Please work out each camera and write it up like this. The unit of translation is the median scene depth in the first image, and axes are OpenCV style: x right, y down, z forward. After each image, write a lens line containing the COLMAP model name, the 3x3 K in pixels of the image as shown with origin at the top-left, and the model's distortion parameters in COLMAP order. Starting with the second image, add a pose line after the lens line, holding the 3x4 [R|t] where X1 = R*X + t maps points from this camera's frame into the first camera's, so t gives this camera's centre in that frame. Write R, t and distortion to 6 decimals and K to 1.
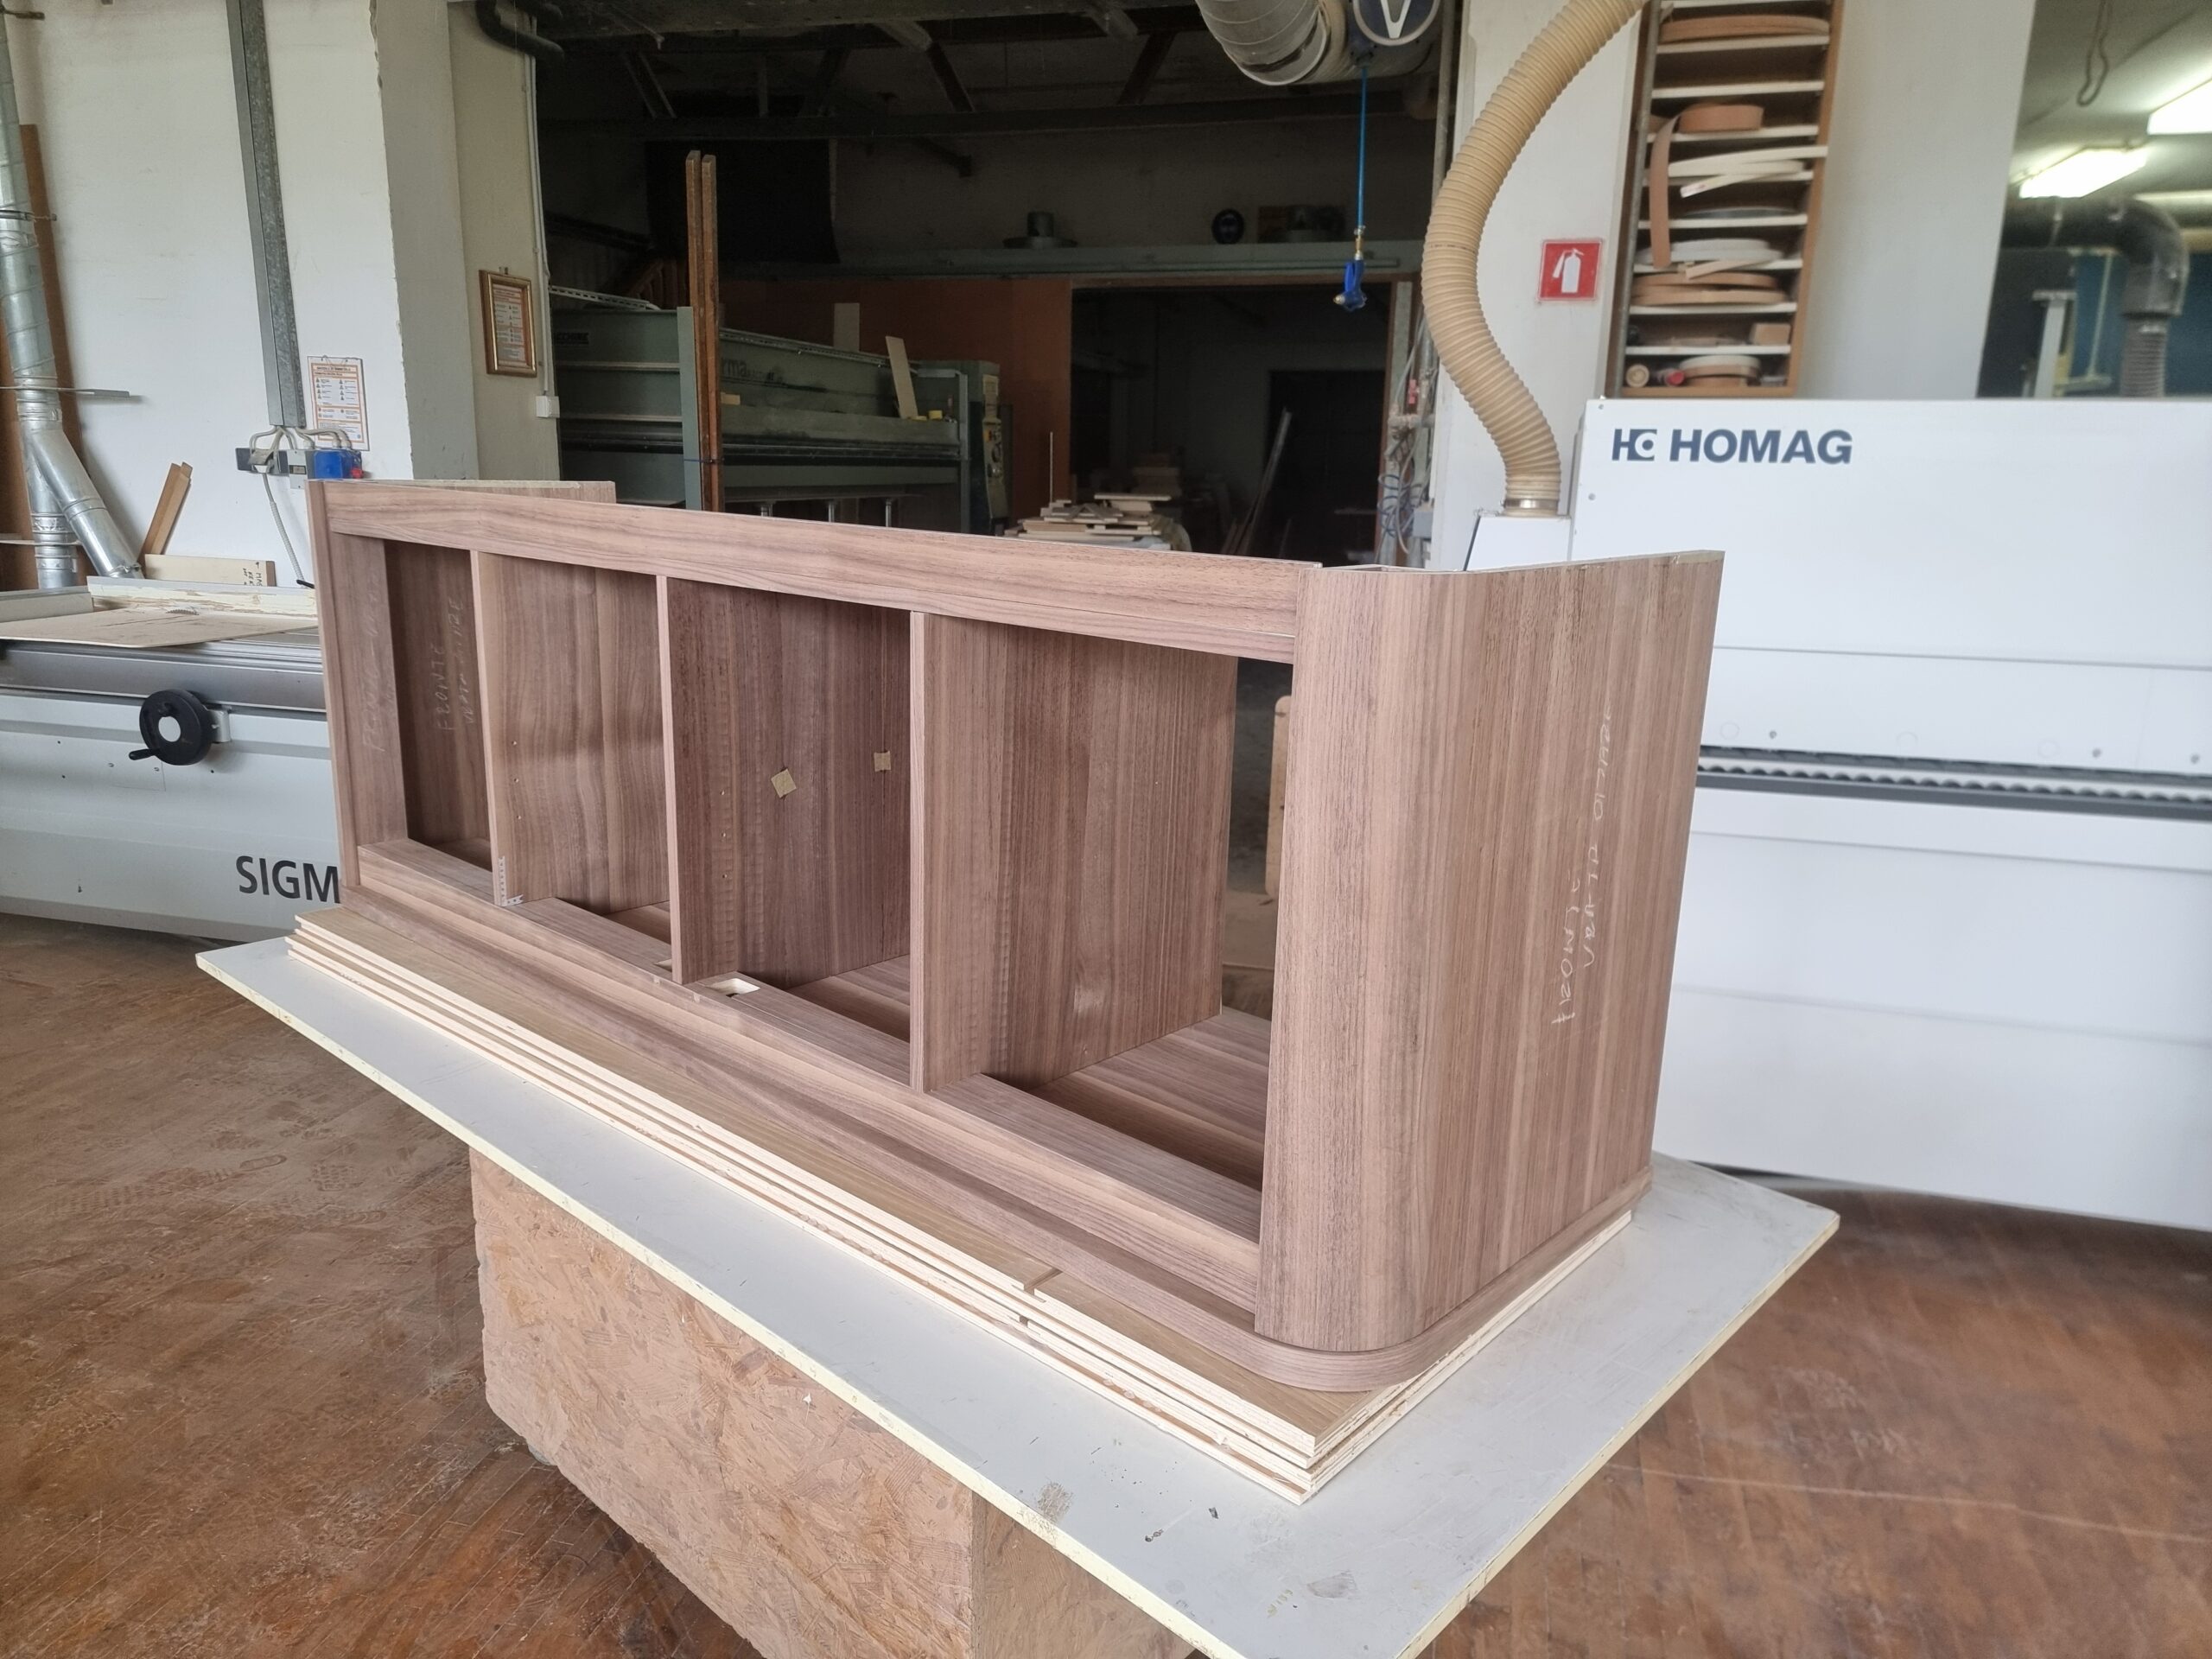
lens RADIAL K [[1576.5, 0, 1109.0], [0, 1576.5, 832.4], [0, 0, 1]] dist [0.055982, -0.050836]
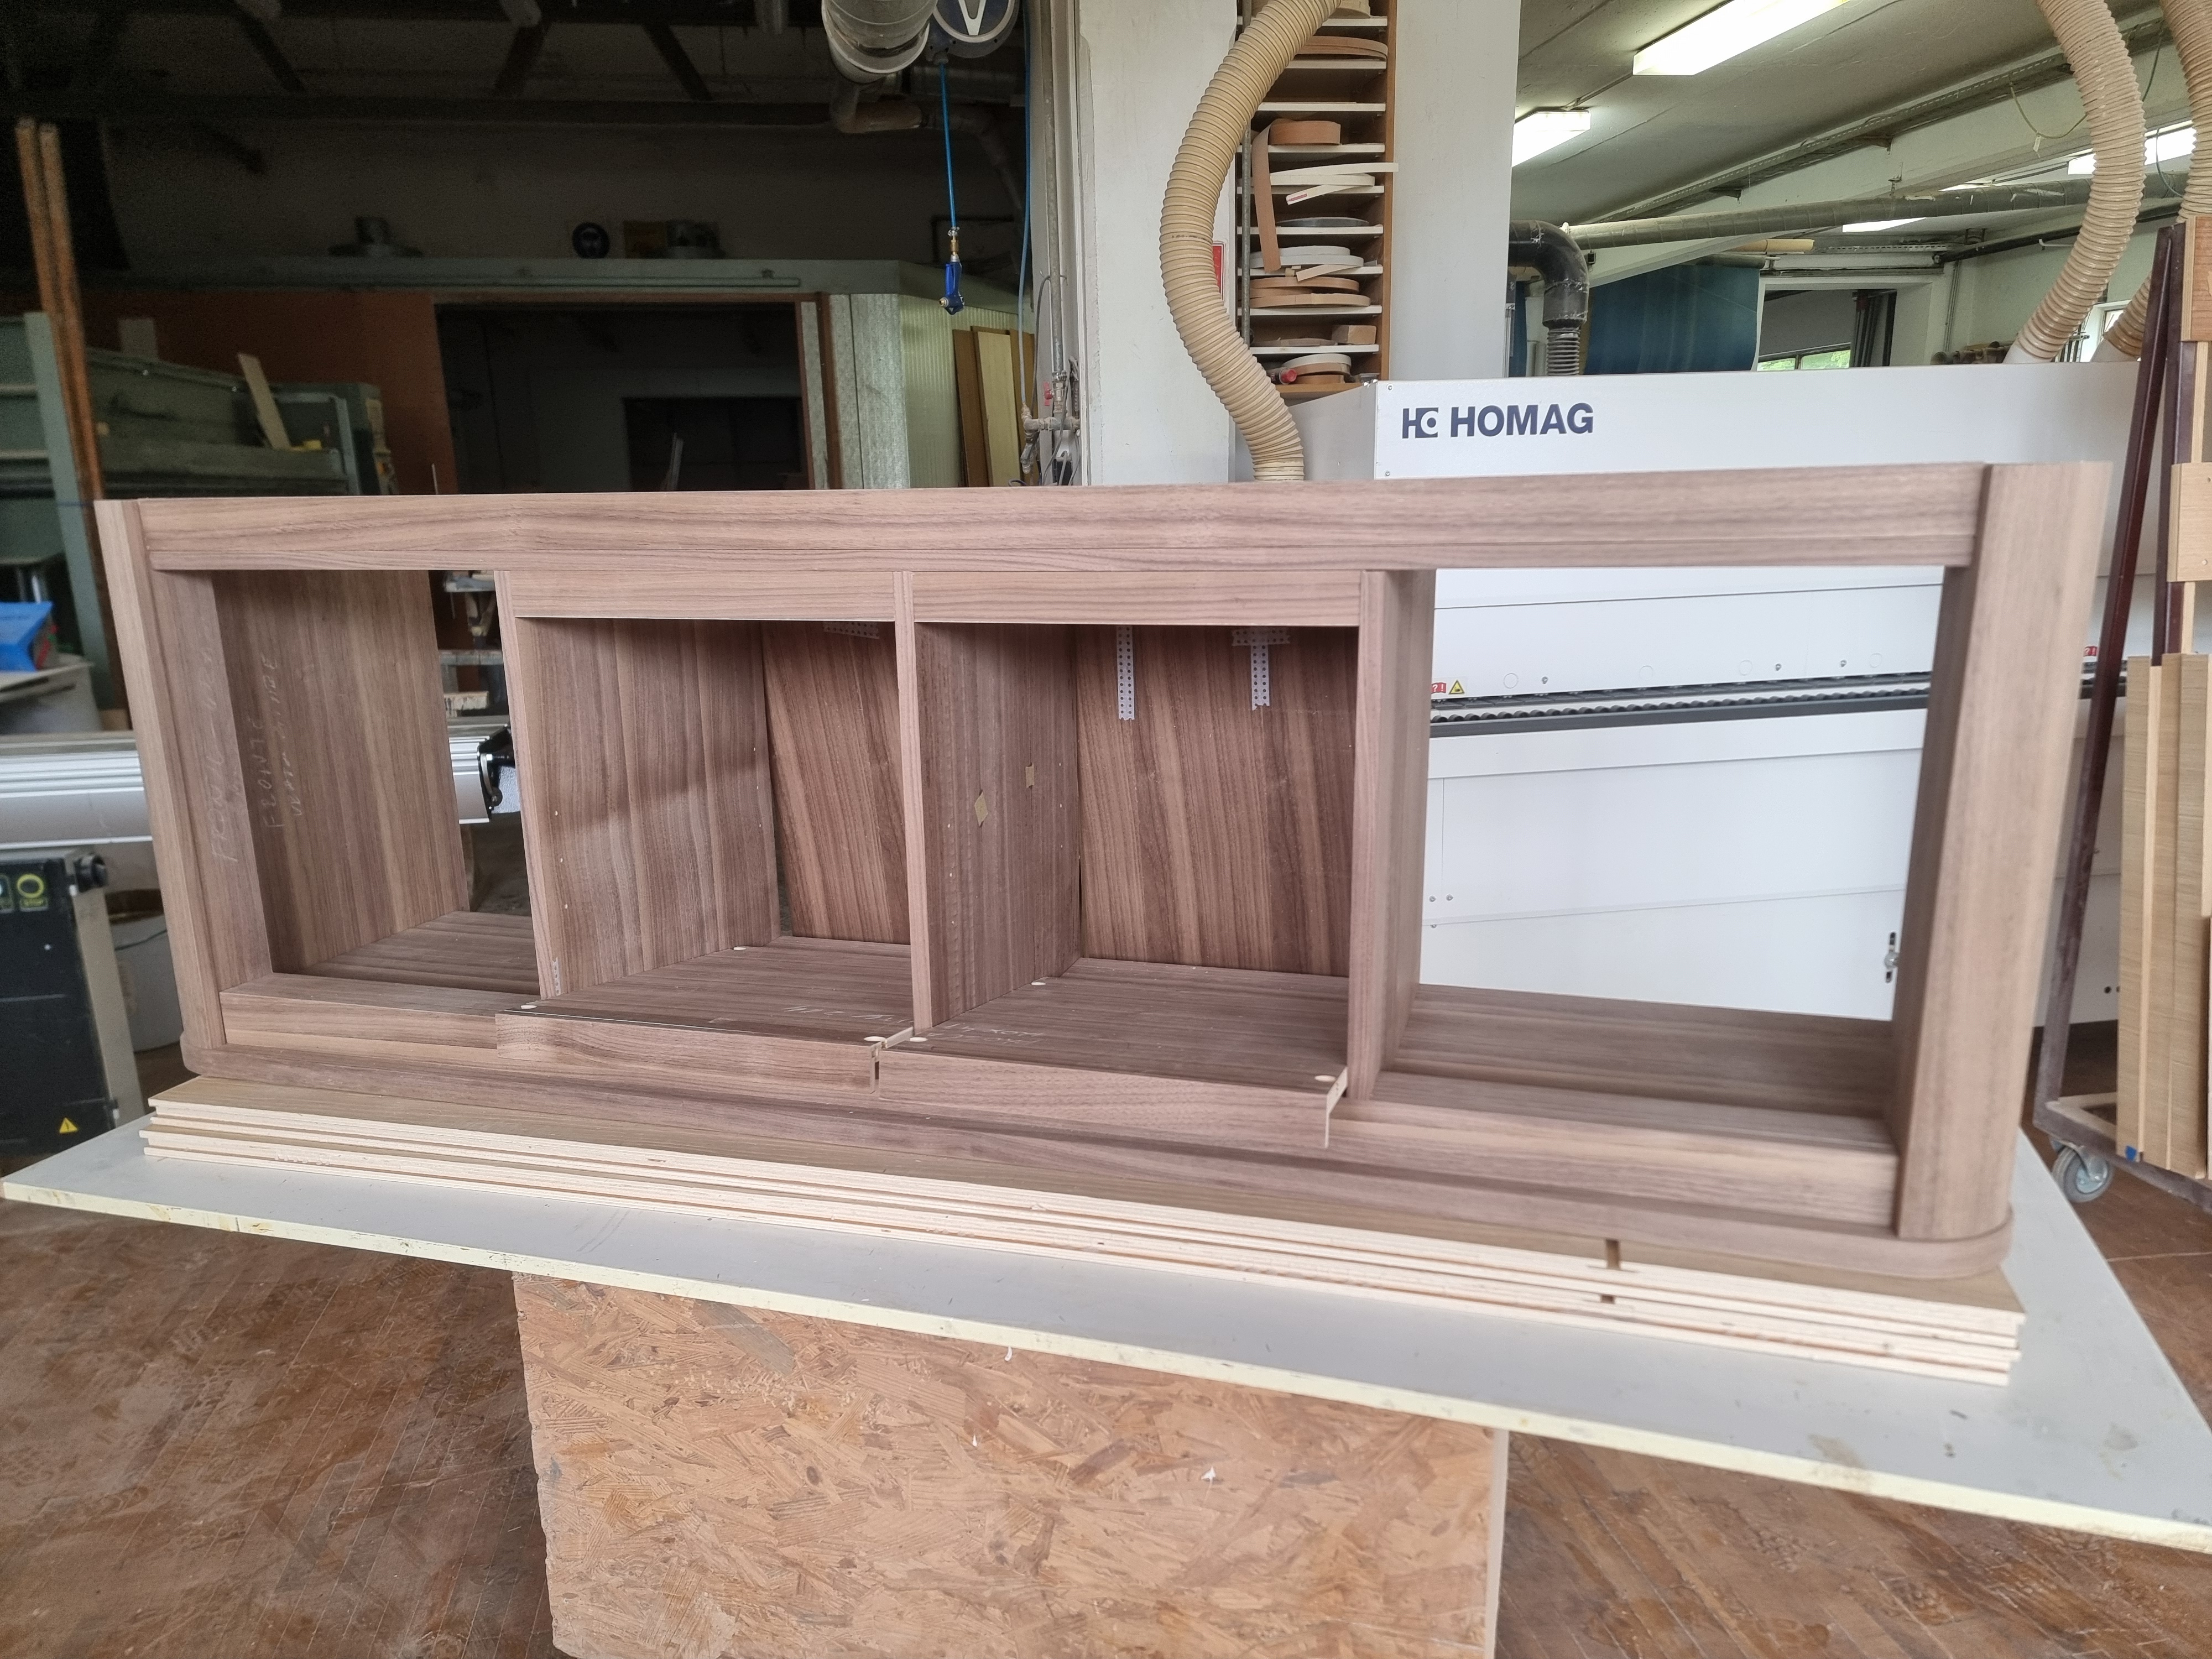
lens RADIAL K [[1543.4, 0, 1100.9], [0, 1543.4, 875.3], [0, 0, 1]] dist [0.079075, -0.069601]
pose [[0.895340, -0.147896, 0.420111, -0.354241], [0.144281, 0.988705, 0.040571, -0.014038], [-0.421366, 0.024289, 0.906565, 0.138311]]
